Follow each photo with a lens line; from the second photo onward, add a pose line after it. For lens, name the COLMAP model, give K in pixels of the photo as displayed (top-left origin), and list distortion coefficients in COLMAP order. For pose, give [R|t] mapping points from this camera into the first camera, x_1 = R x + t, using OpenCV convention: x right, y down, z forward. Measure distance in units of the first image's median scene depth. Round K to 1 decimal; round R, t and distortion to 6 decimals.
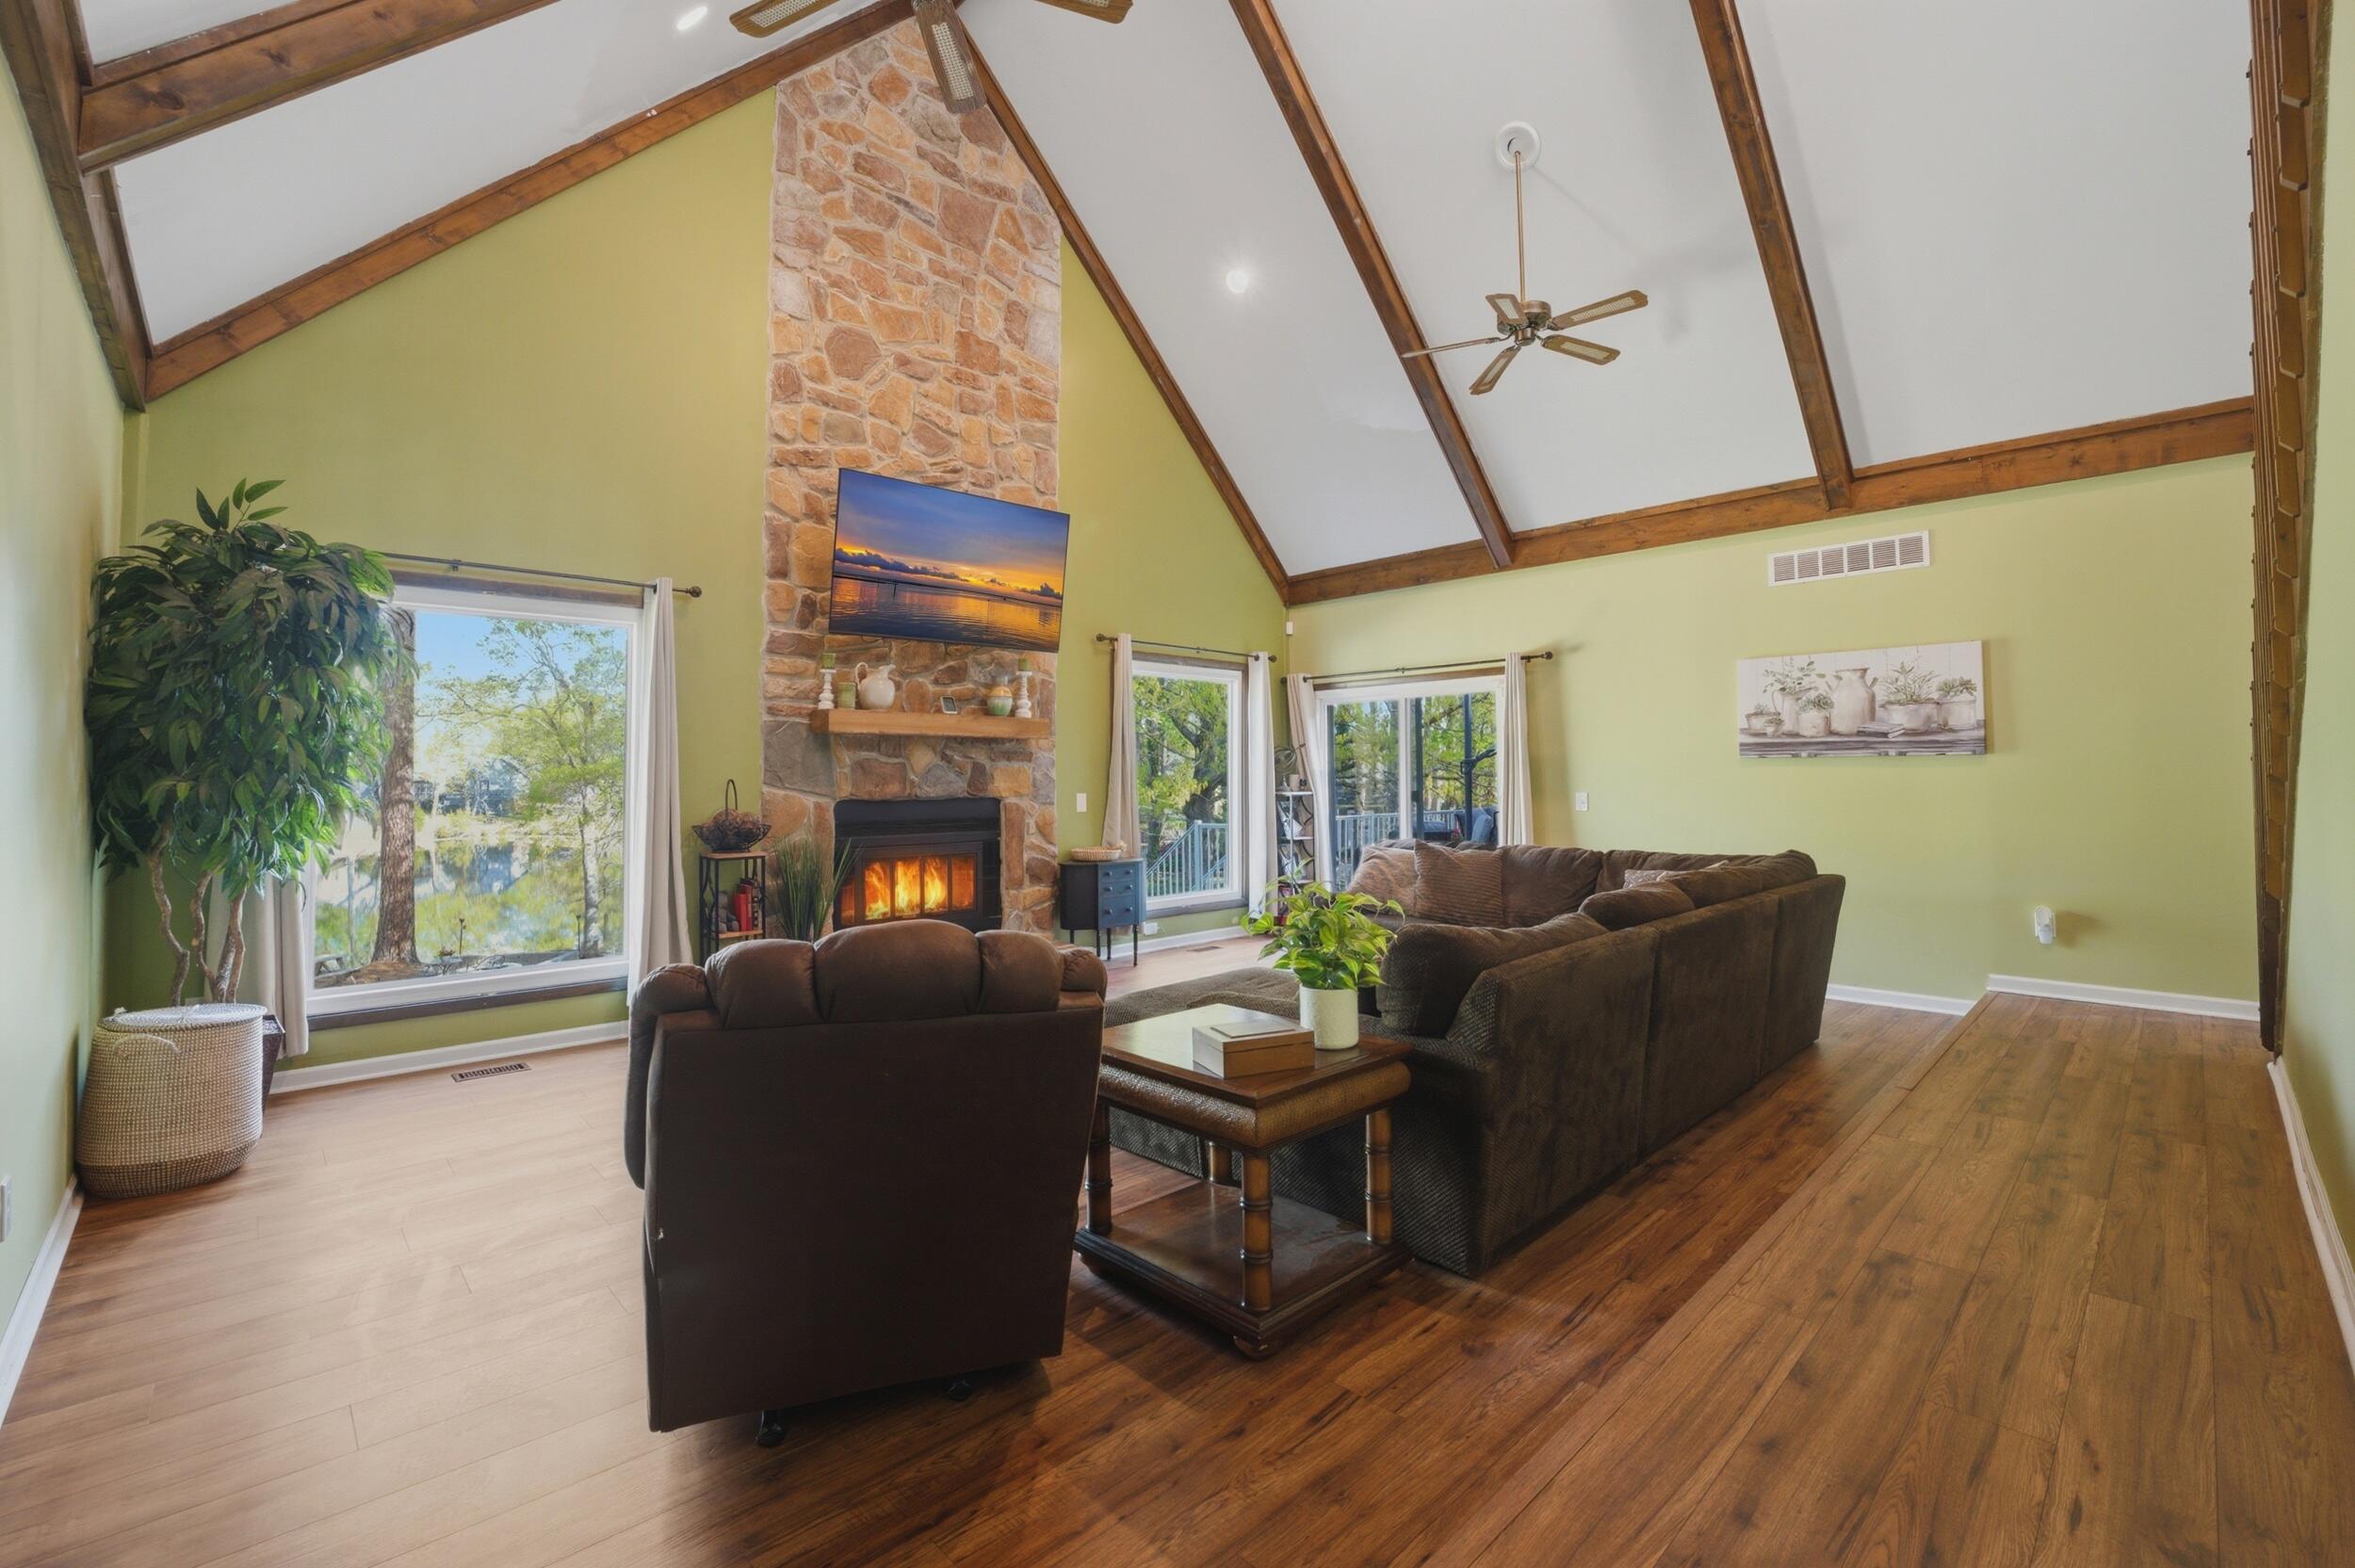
lens RADIAL K [[987.7, 0, 1174.8], [0, 987.7, 773.0], [0, 0, 1]] dist [-0.031666, 0.003862]
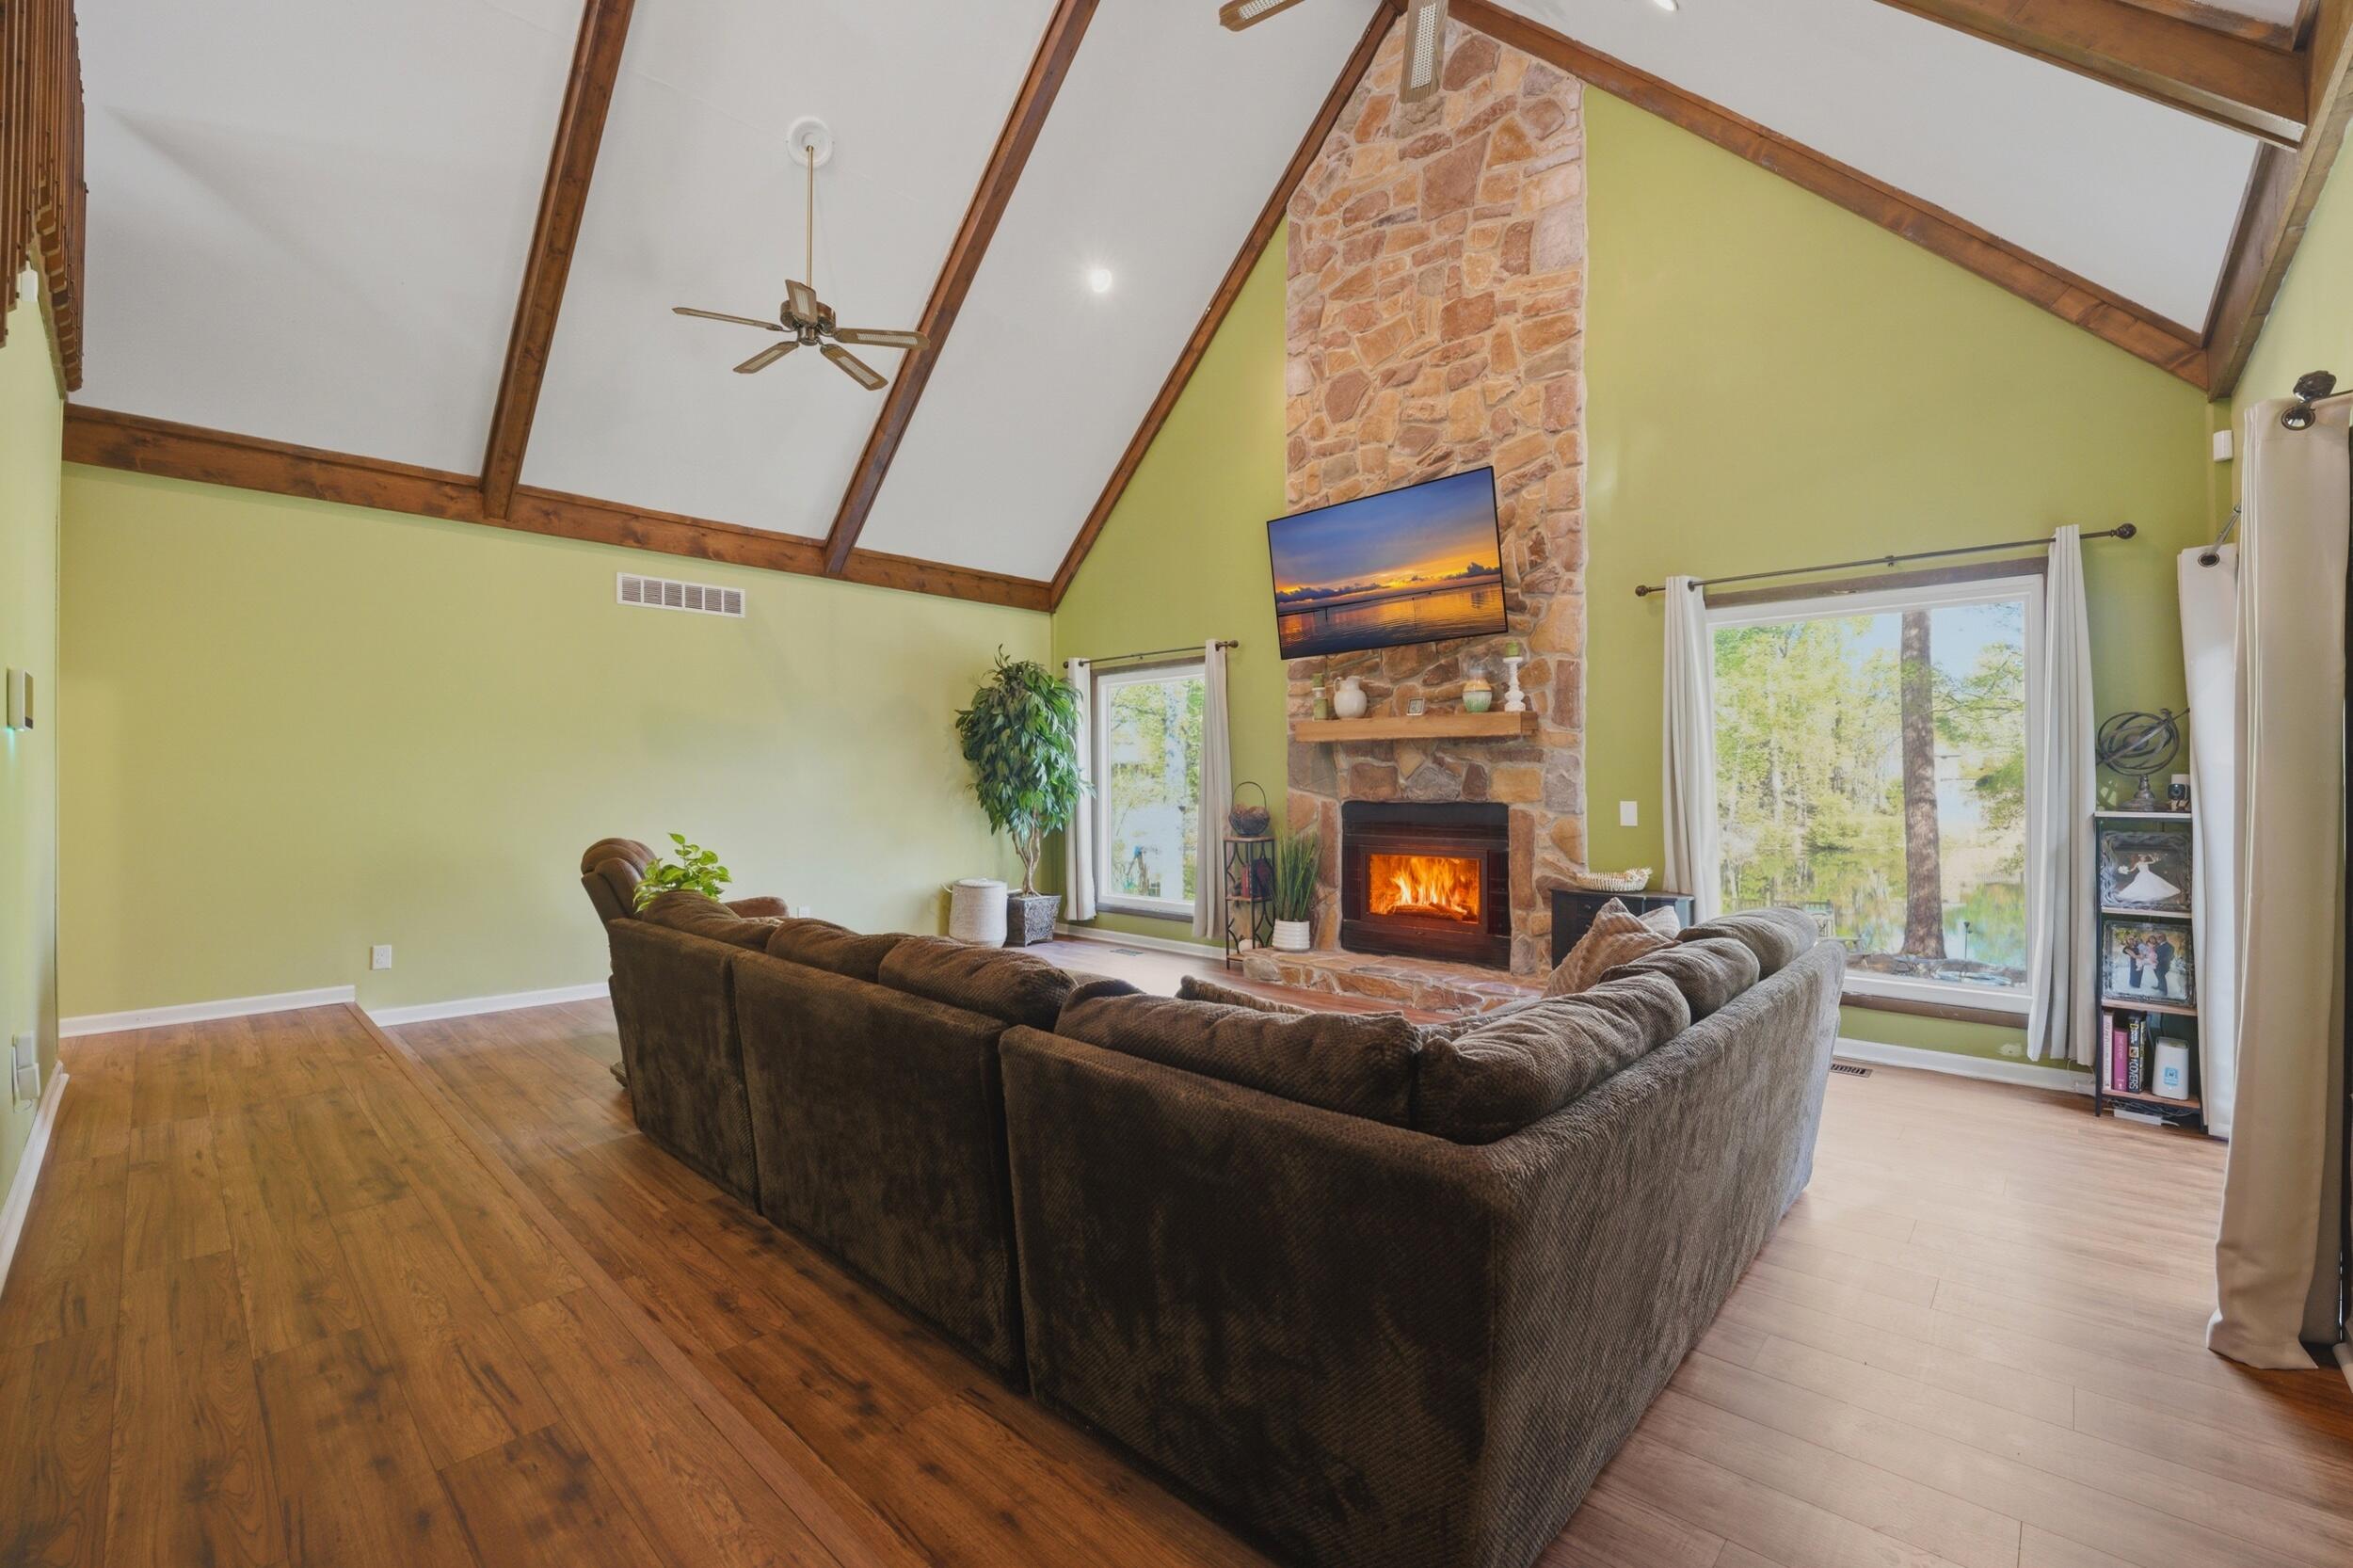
lens RADIAL K [[976.3, 0, 1164.3], [0, 976.3, 795.7], [0, 0, 1]] dist [-0.021258, 0.001036]
pose [[0.056869, 0.018207, -0.998216, 0.759389], [0.007910, 0.999794, 0.018687, -0.000615], [0.998350, -0.008958, 0.056714, 0.726270]]
